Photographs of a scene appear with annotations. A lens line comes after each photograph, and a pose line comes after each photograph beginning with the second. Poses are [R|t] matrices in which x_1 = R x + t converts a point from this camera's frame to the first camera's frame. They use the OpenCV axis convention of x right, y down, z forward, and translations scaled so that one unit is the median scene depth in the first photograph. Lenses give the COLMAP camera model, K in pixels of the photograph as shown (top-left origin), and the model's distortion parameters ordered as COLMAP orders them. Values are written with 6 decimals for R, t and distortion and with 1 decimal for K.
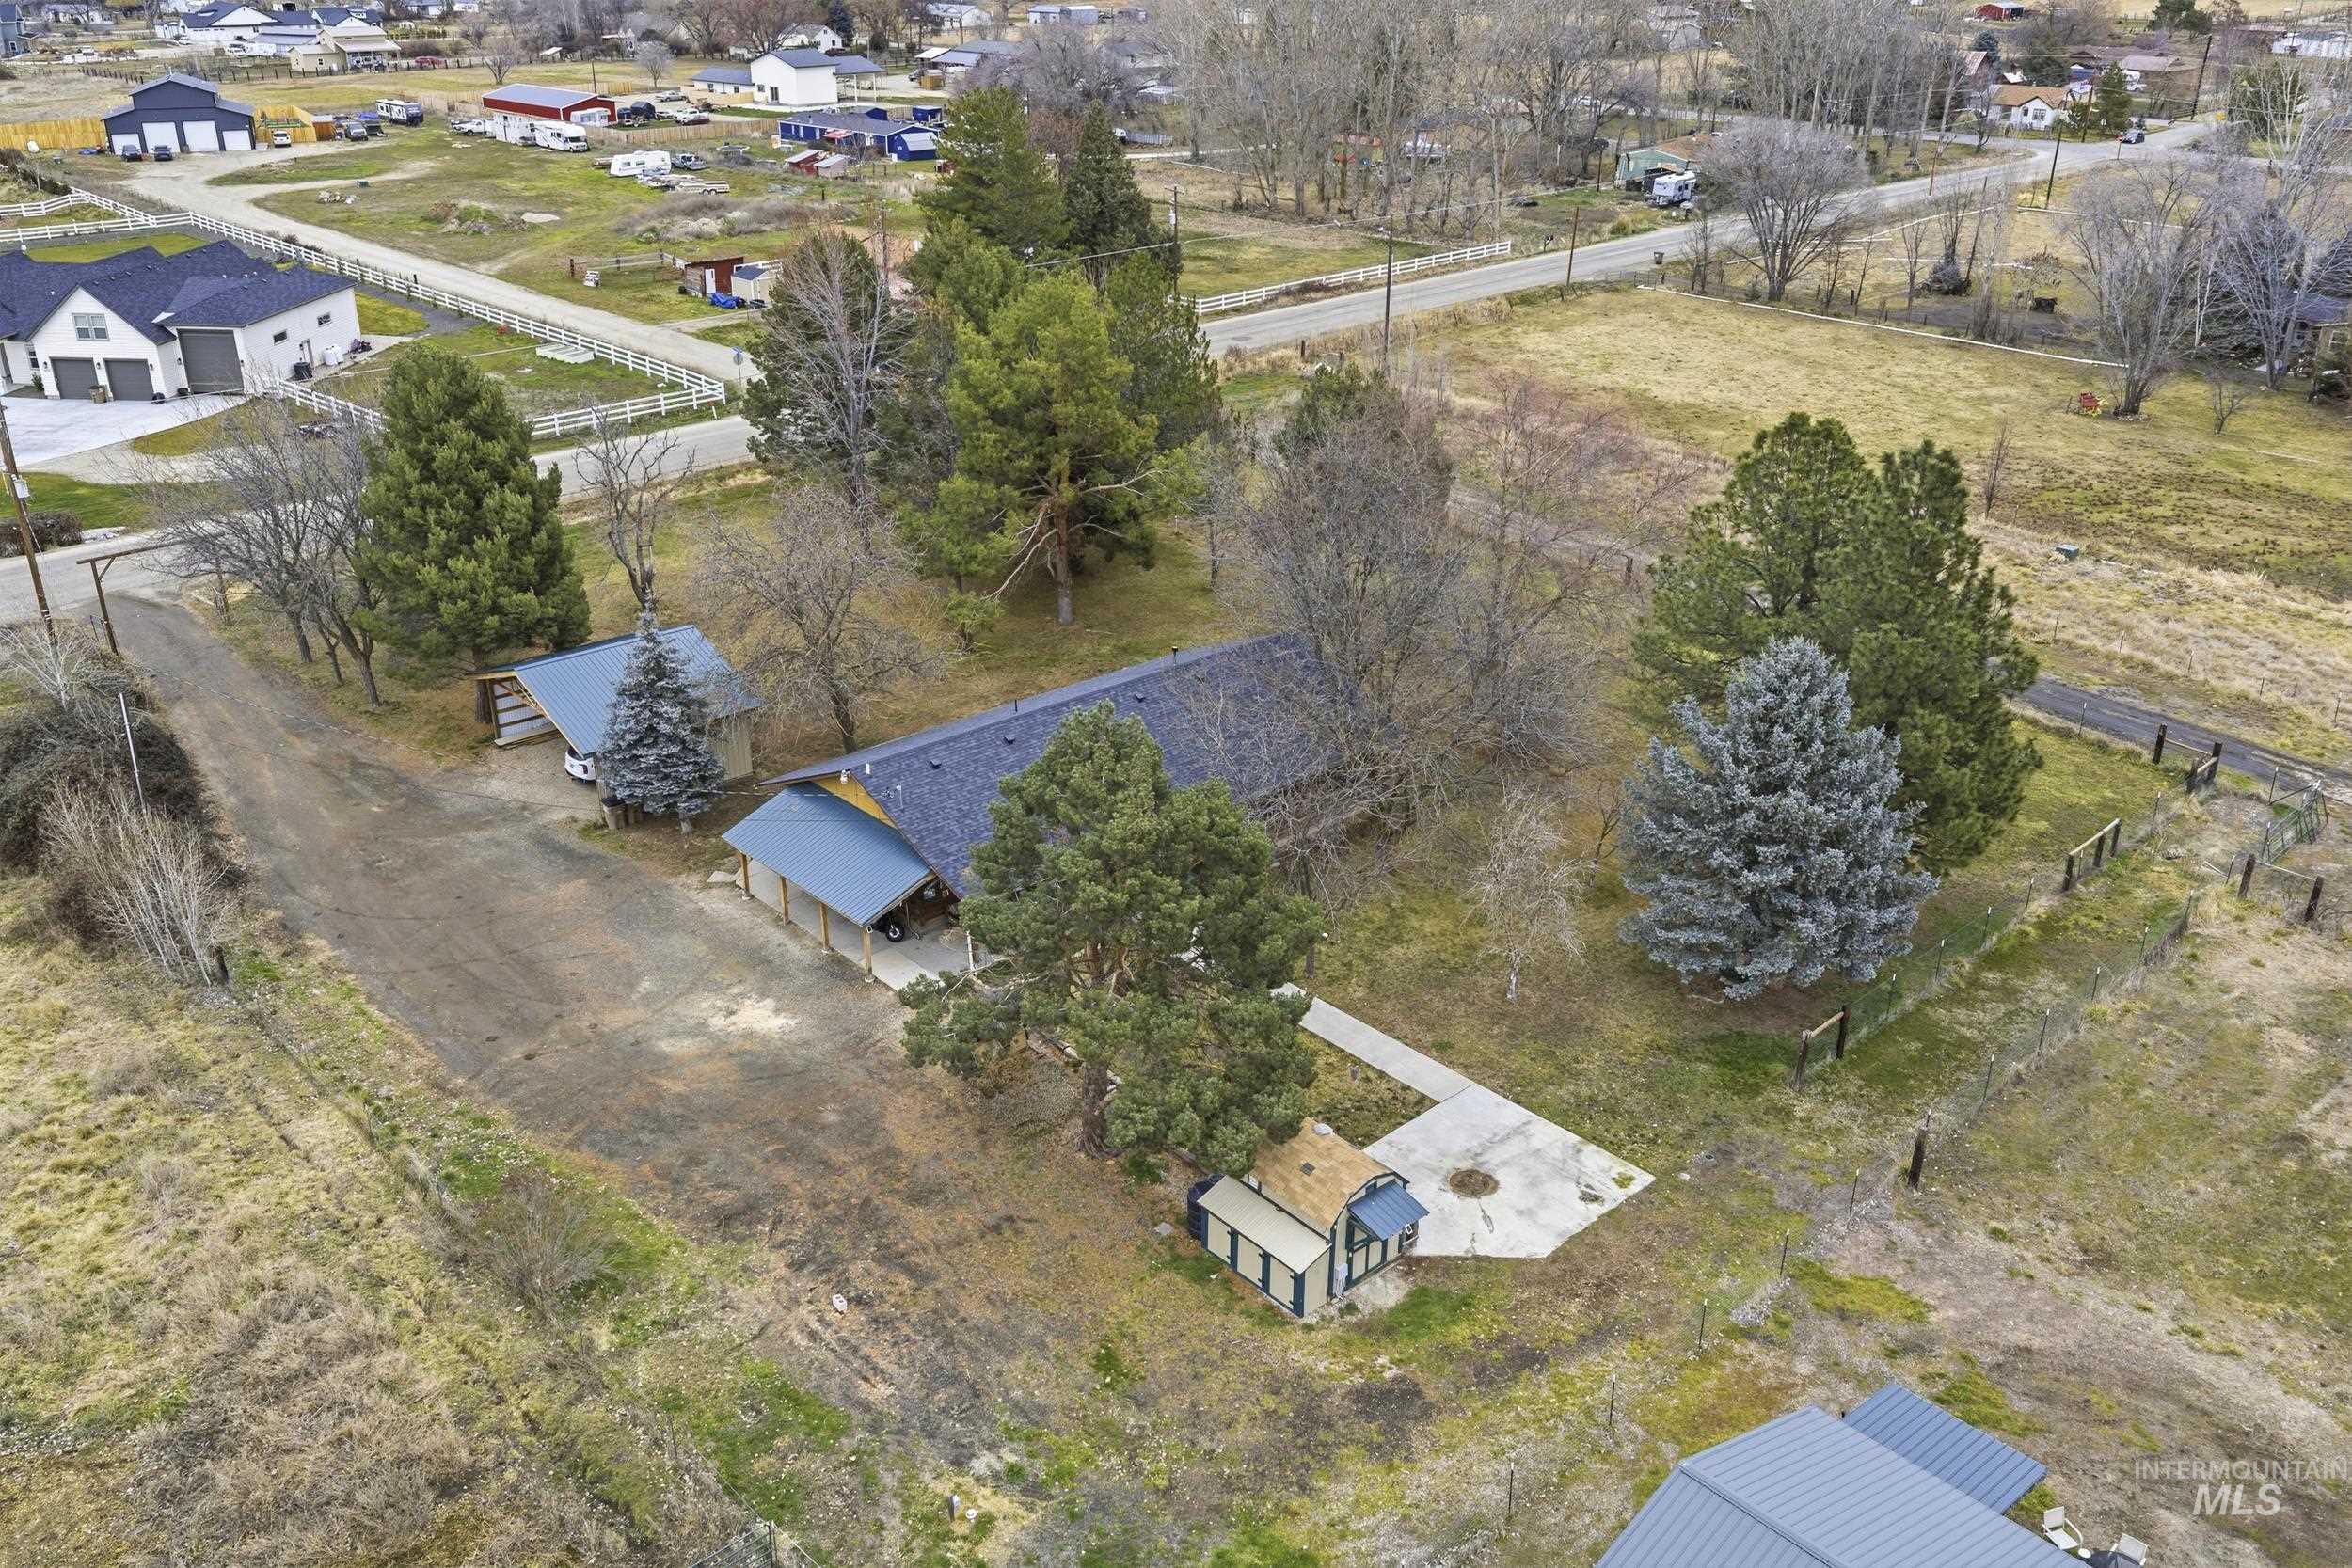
lens RADIAL K [[1929.4, 0, 1179.8], [0, 1929.4, 818.4], [0, 0, 1]] dist [0.022108, -0.045161]
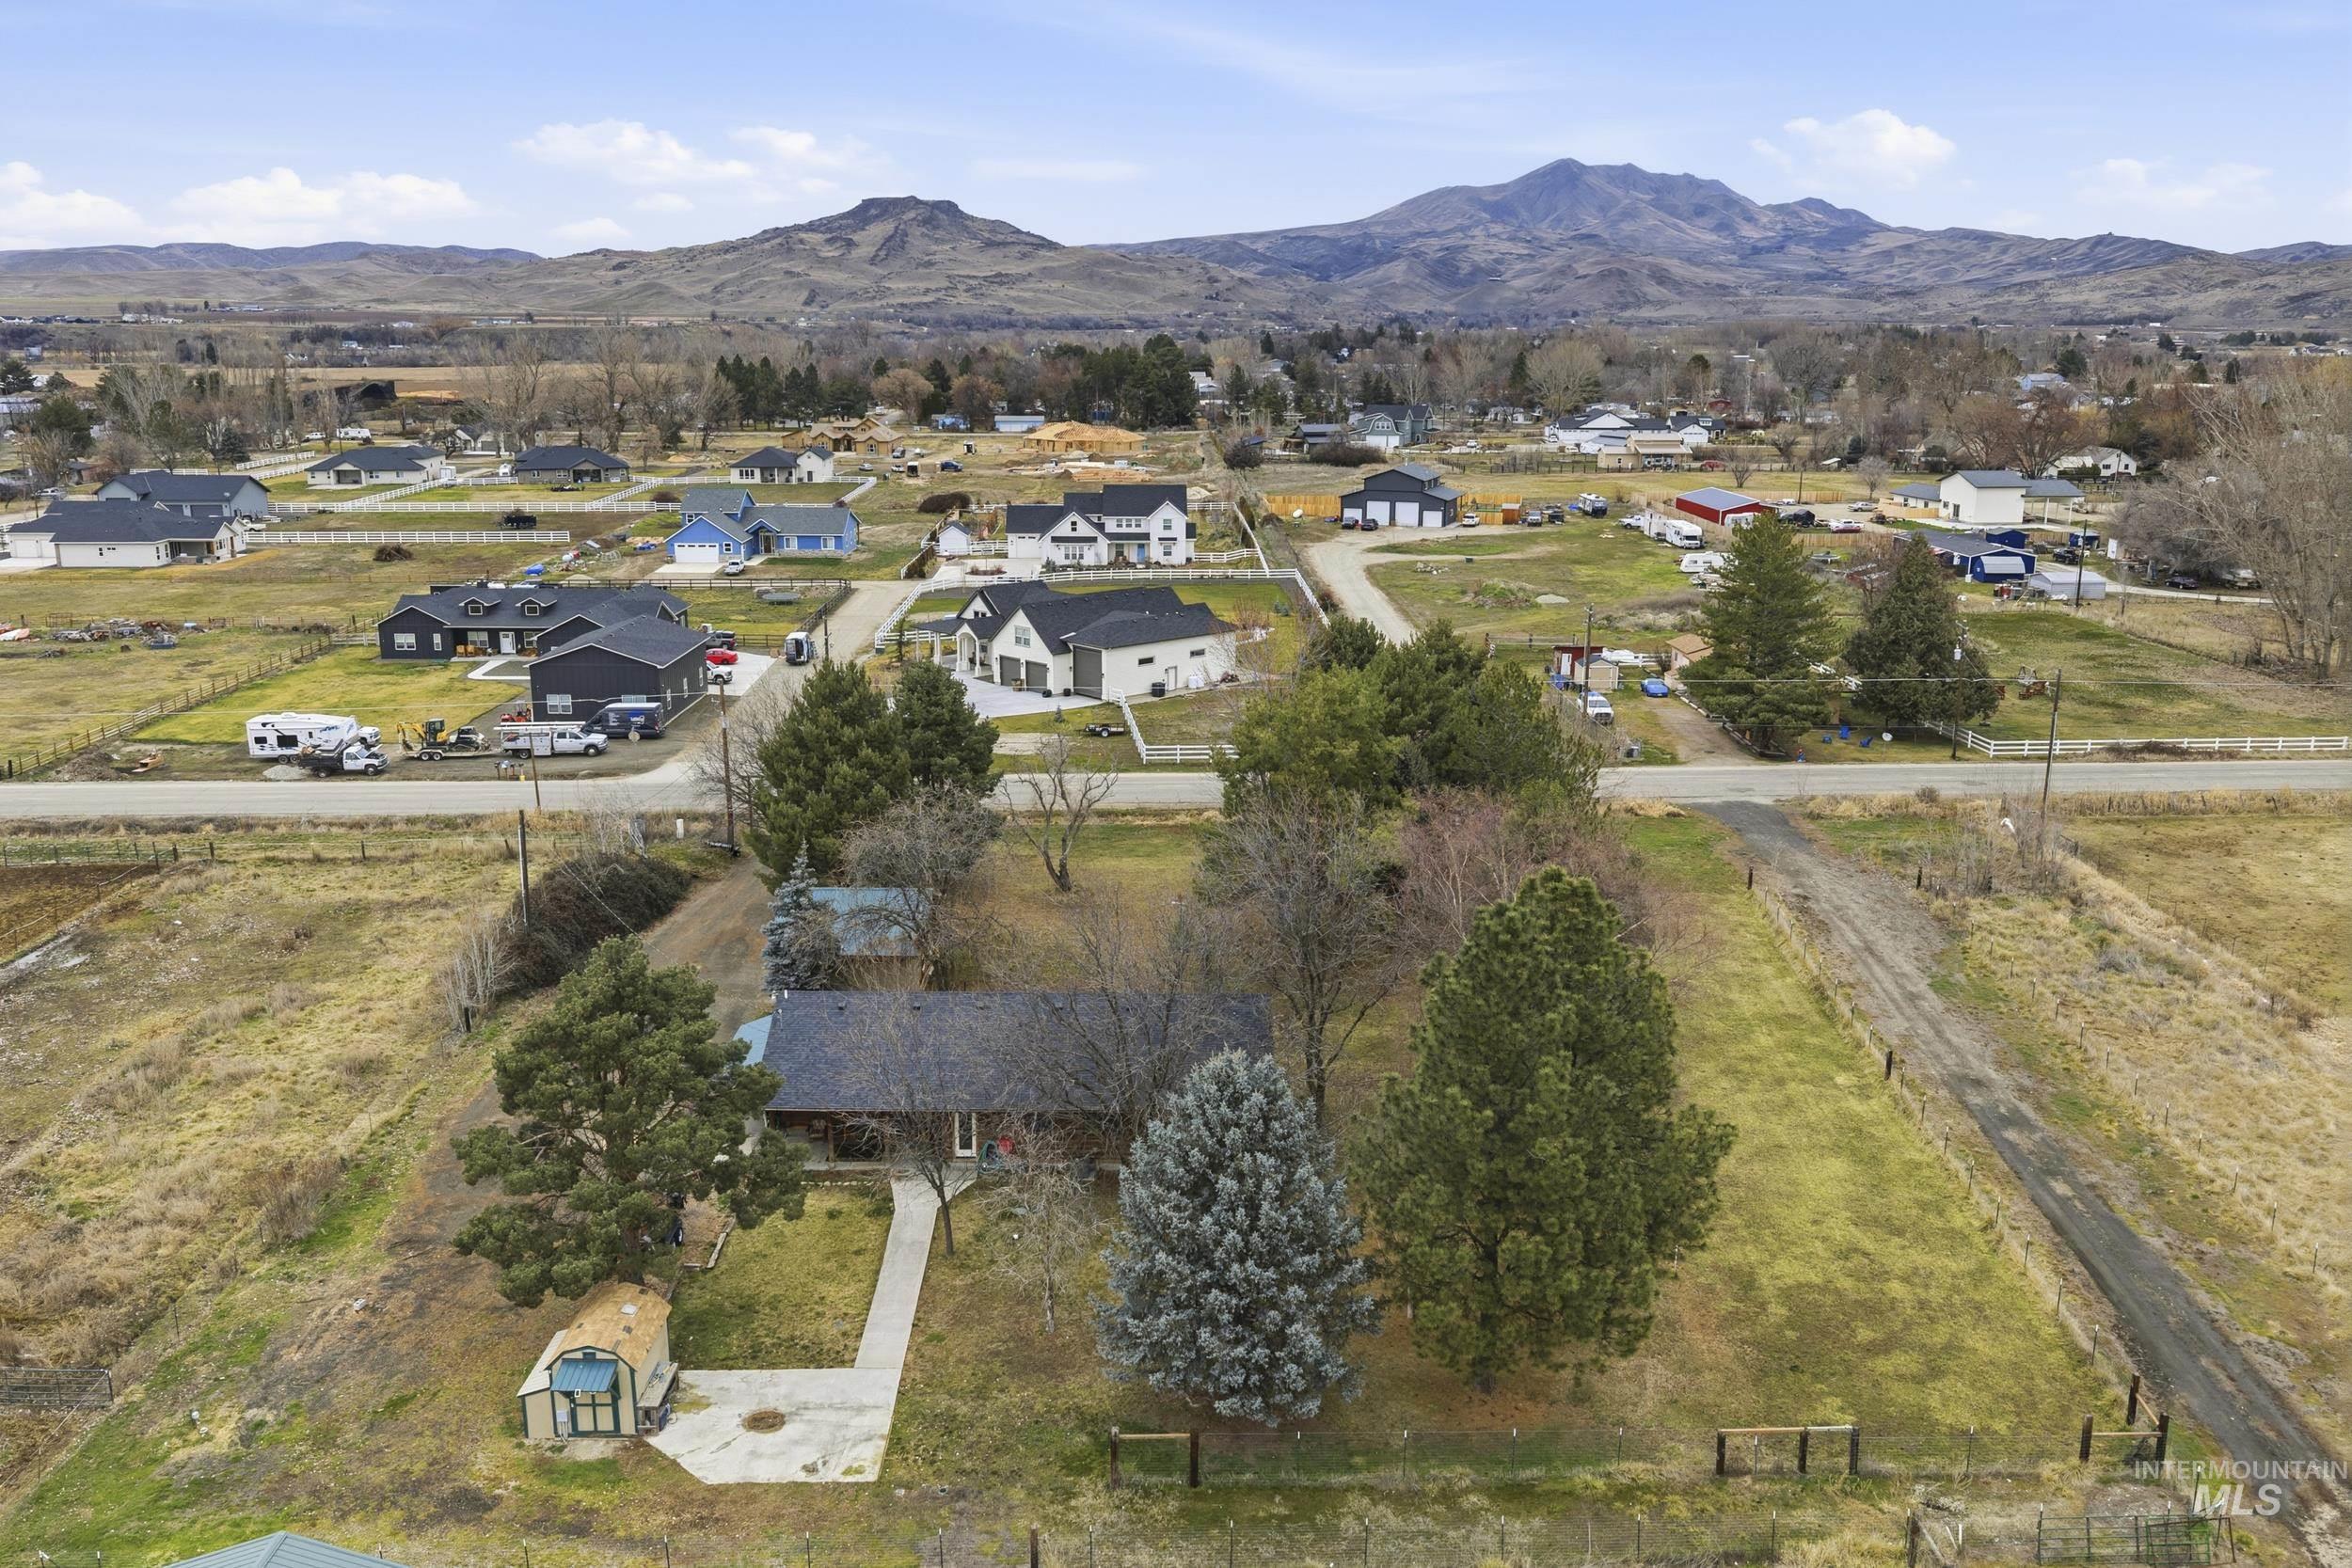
lens RADIAL K [[1929.4, 0, 1179.8], [0, 1929.4, 818.4], [0, 0, 1]] dist [0.022108, -0.045161]
pose [[0.741514, 0.165204, -0.650280, 0.413810], [-0.286222, 0.954484, -0.083891, -0.051102], [0.606823, 0.248331, 0.755048, 0.079977]]
